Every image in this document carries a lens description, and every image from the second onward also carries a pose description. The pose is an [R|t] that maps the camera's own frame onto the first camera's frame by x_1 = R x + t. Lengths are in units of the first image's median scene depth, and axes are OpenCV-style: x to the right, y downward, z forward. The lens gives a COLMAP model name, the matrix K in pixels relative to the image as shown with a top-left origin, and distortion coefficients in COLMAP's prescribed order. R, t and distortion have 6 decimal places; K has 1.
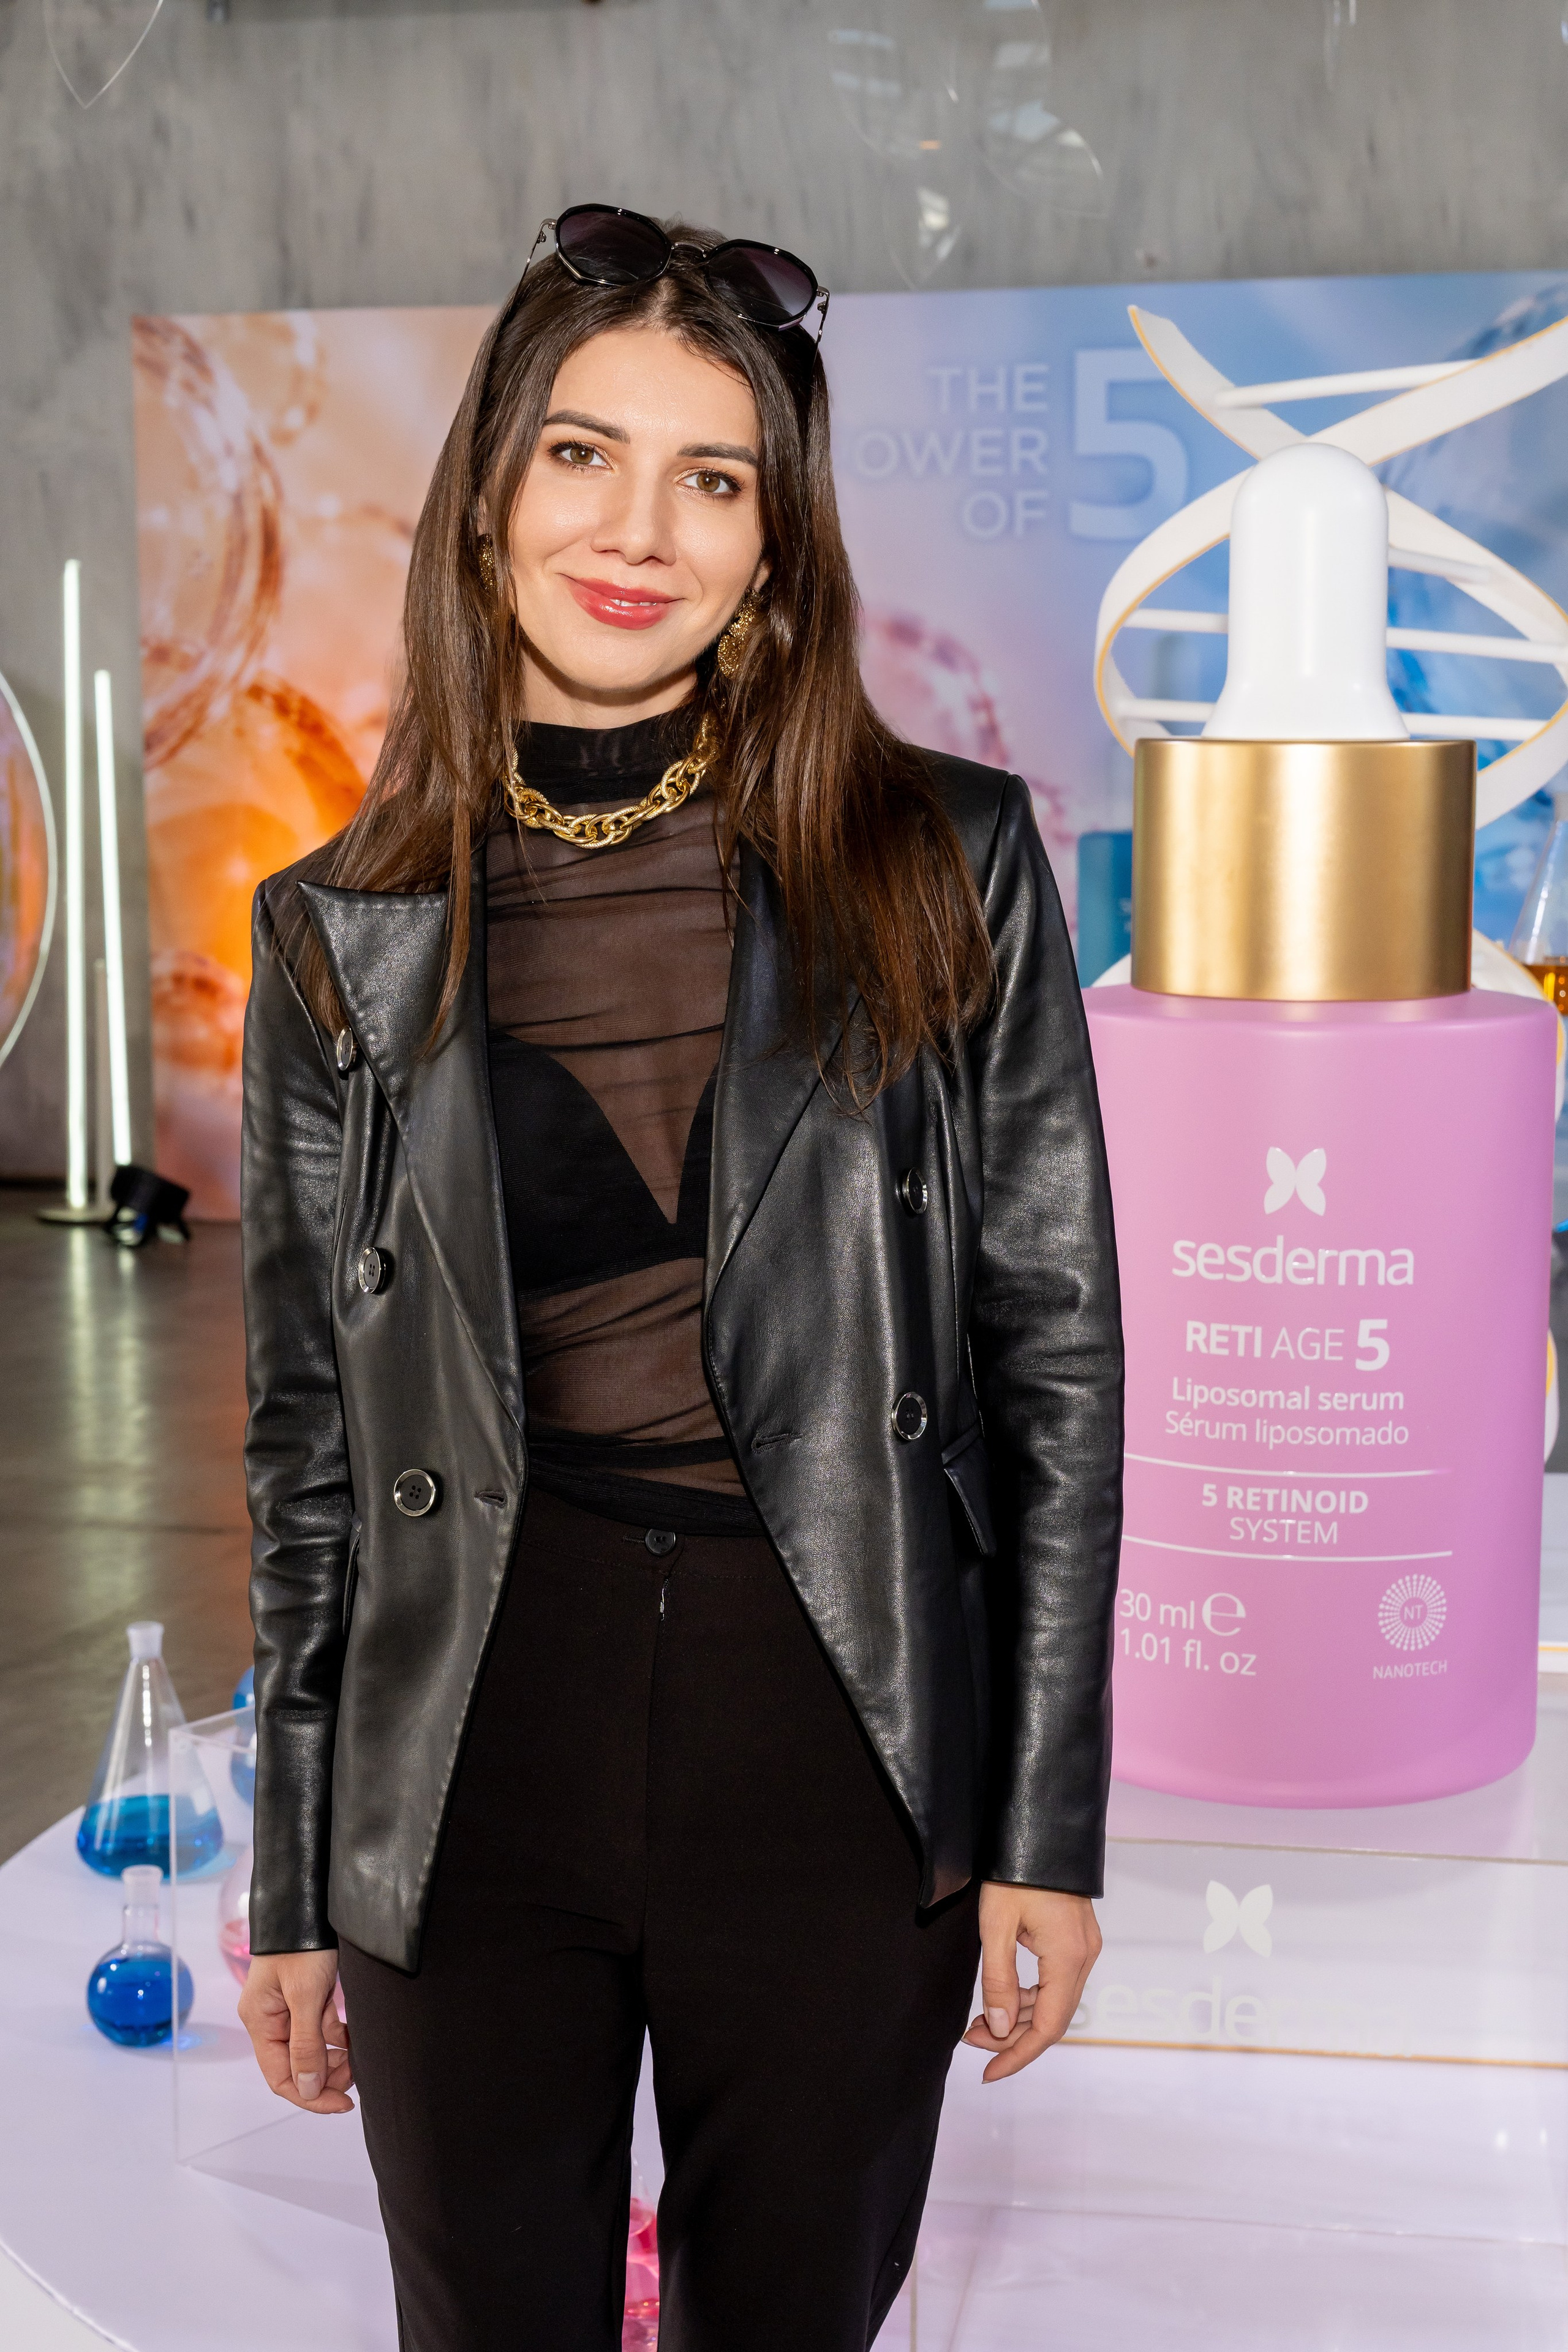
lens RADIAL K [[3610.5, 0, 784.0], [0, 3610.5, 1176.0], [0, 0, 1]] dist [0.019156, 0.054710]
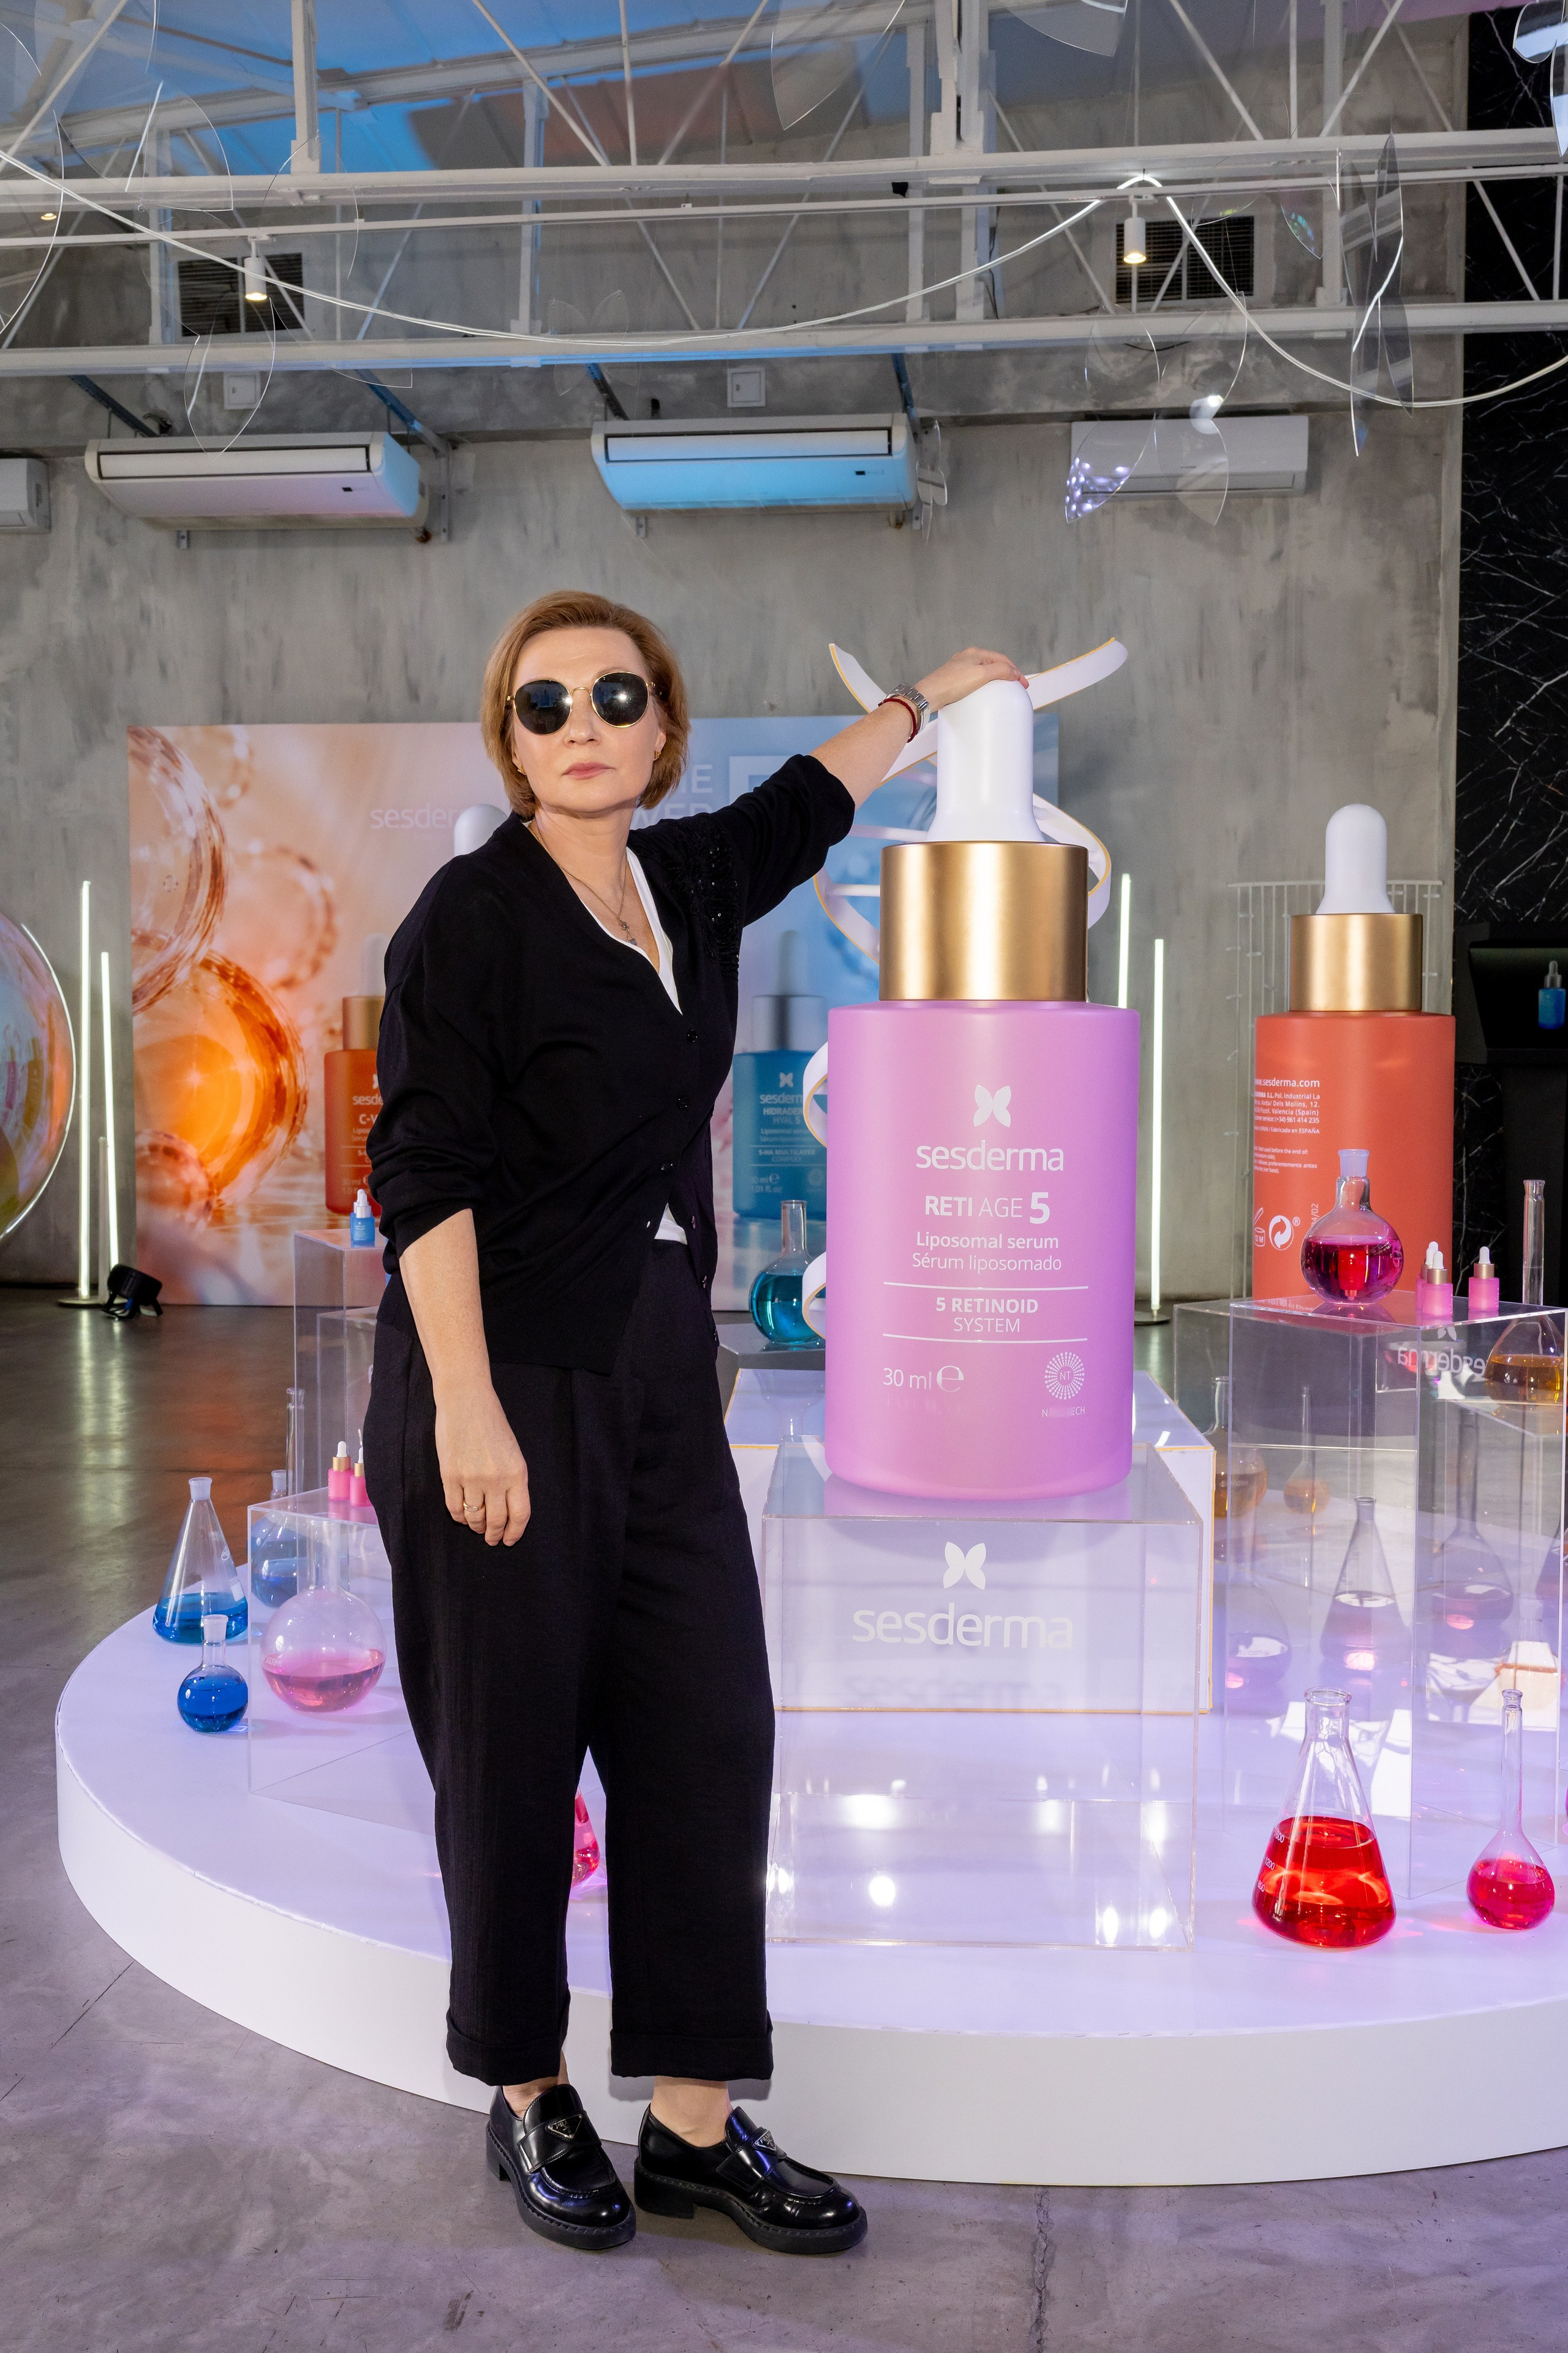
lens RADIAL K [[2275.3, 0, 784.0], [0, 2275.3, 1176.5], [0, 0, 1]] dist [0.004694, 0.004581]
pose [[0.992236, -0.002449, 0.124341, -0.044451], [0.010867, 0.997689, -0.067070, 0.056519], [-0.123890, 0.067901, 0.989970, -0.000532]]
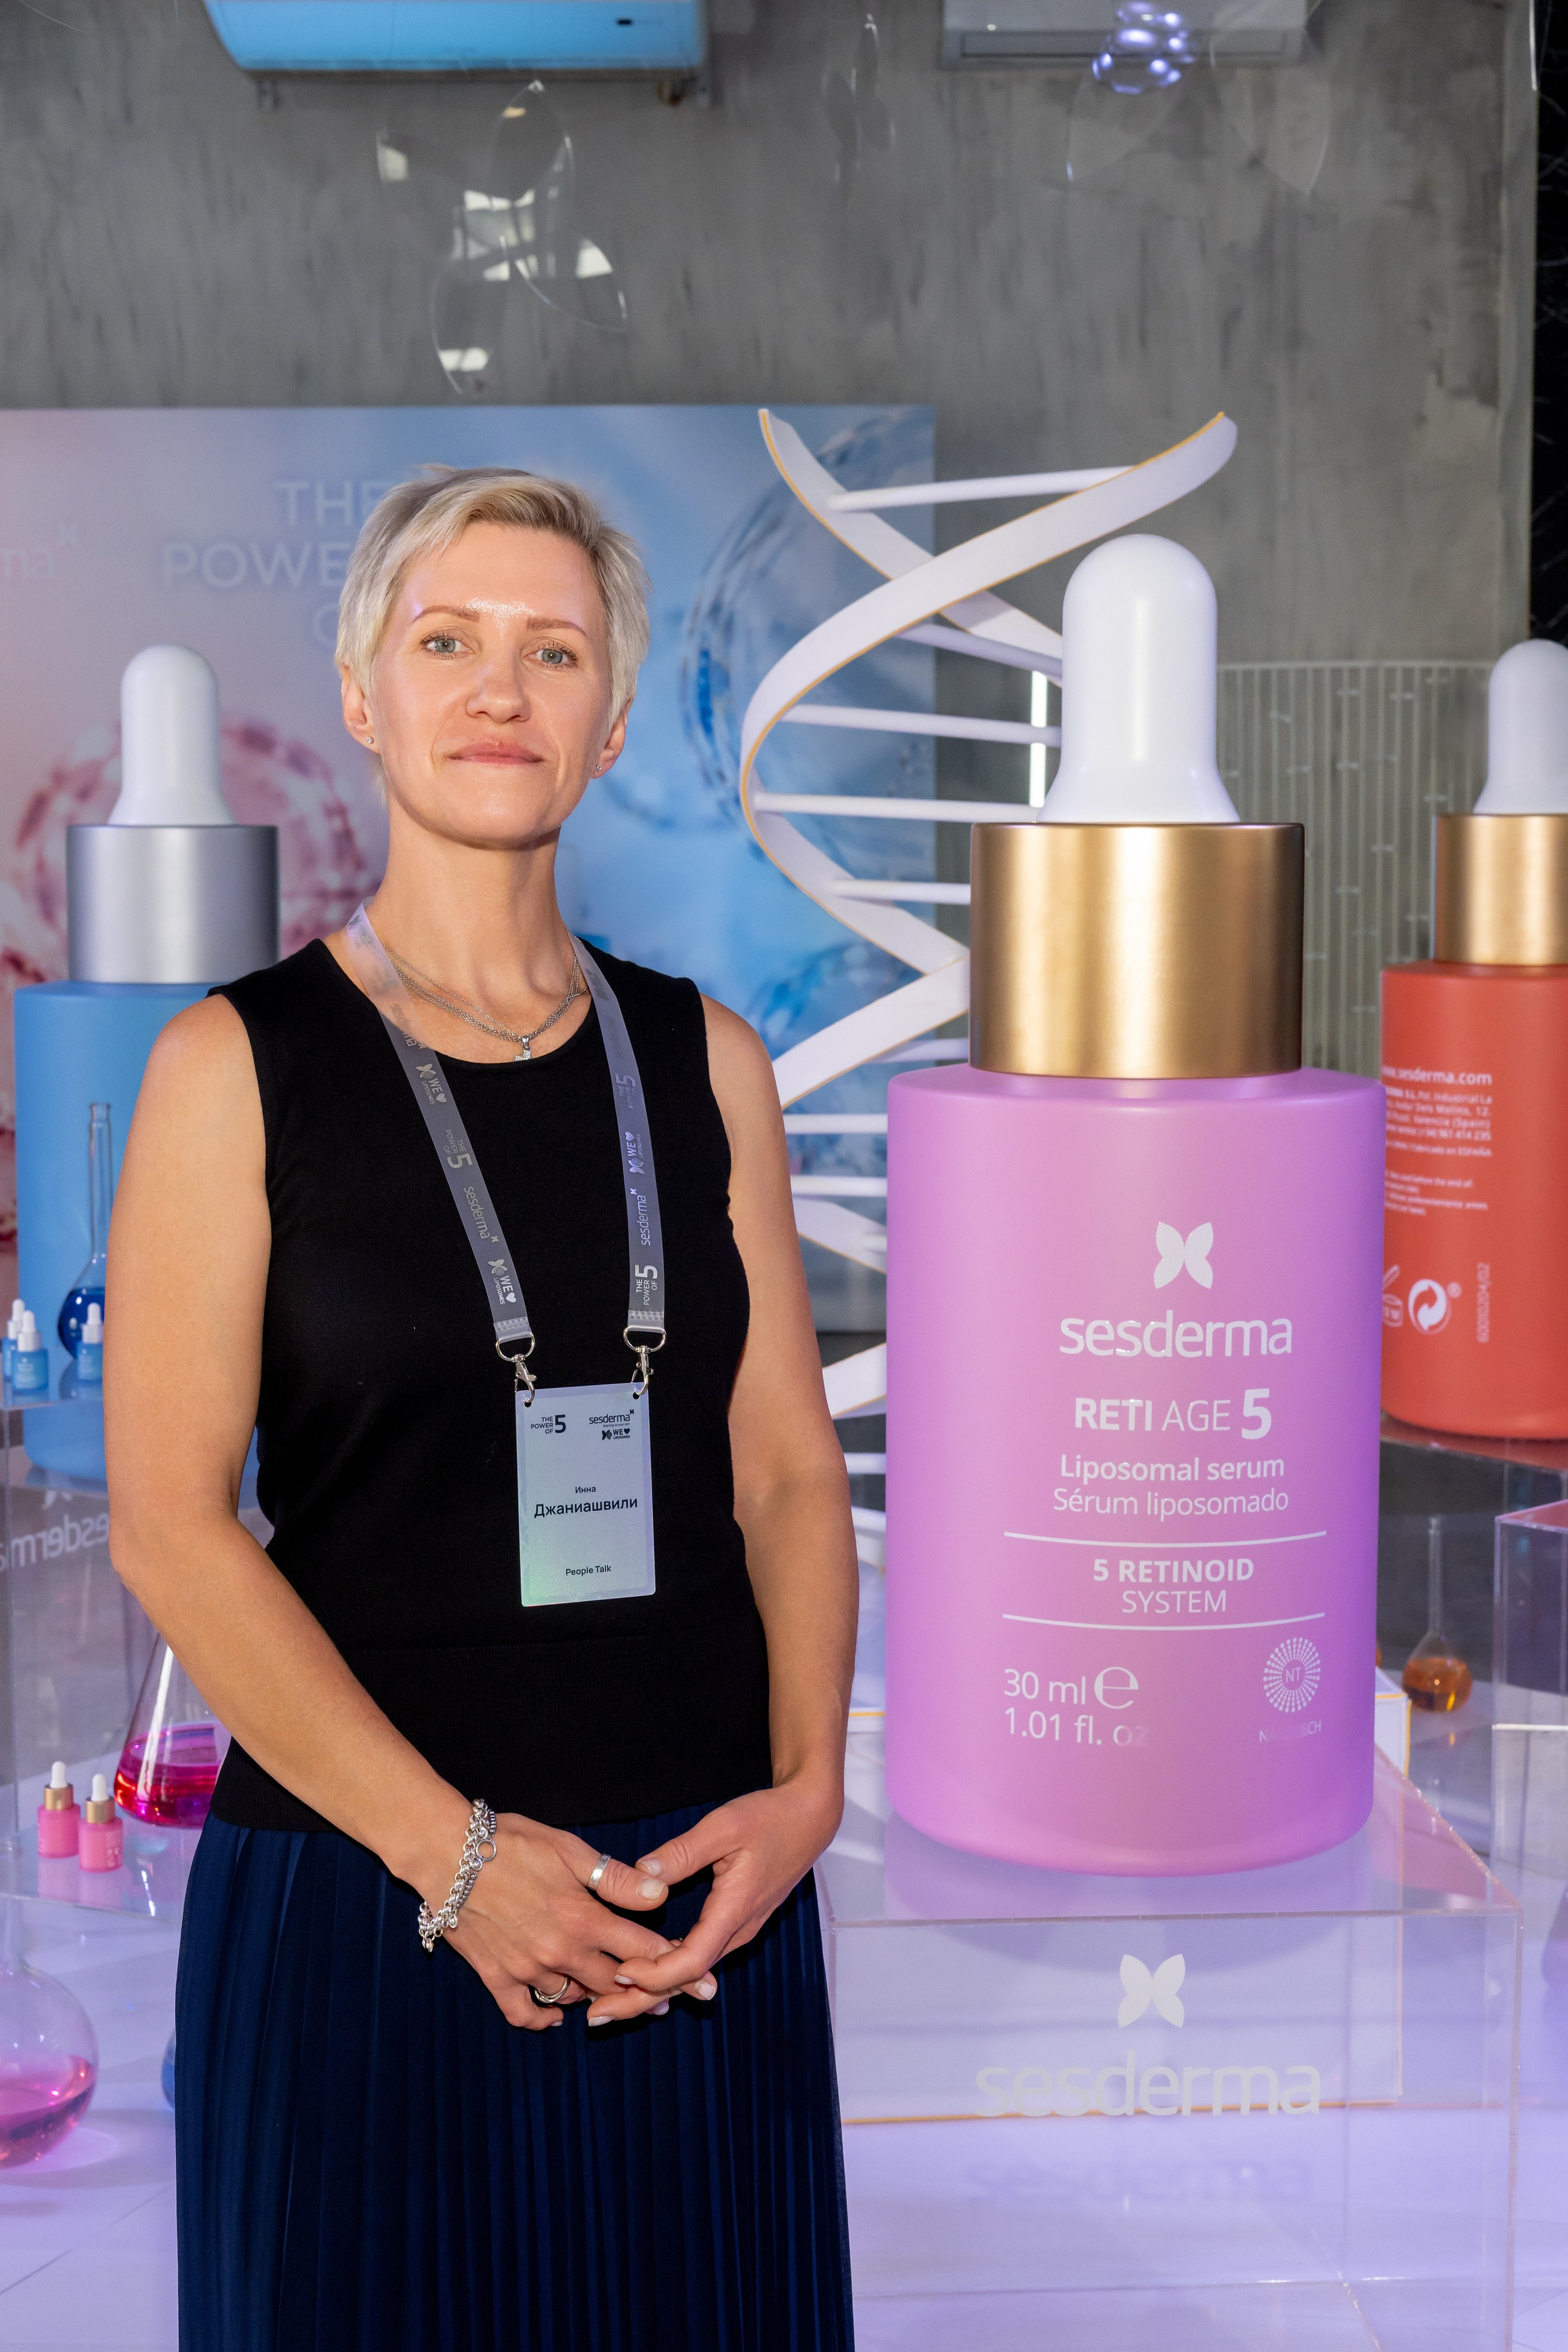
lens RADIAL K [[3454.1, 0, 784.0], [0, 3454.1, 1176.0], [0, 0, 1]] dist [0.038181, -0.058522]
pose [[0.971911, -0.025306, 0.233986, -0.109155], [0.031591, 0.999233, -0.023152, -0.001123], [-0.233221, 0.029894, 0.971964, 0.045535]]
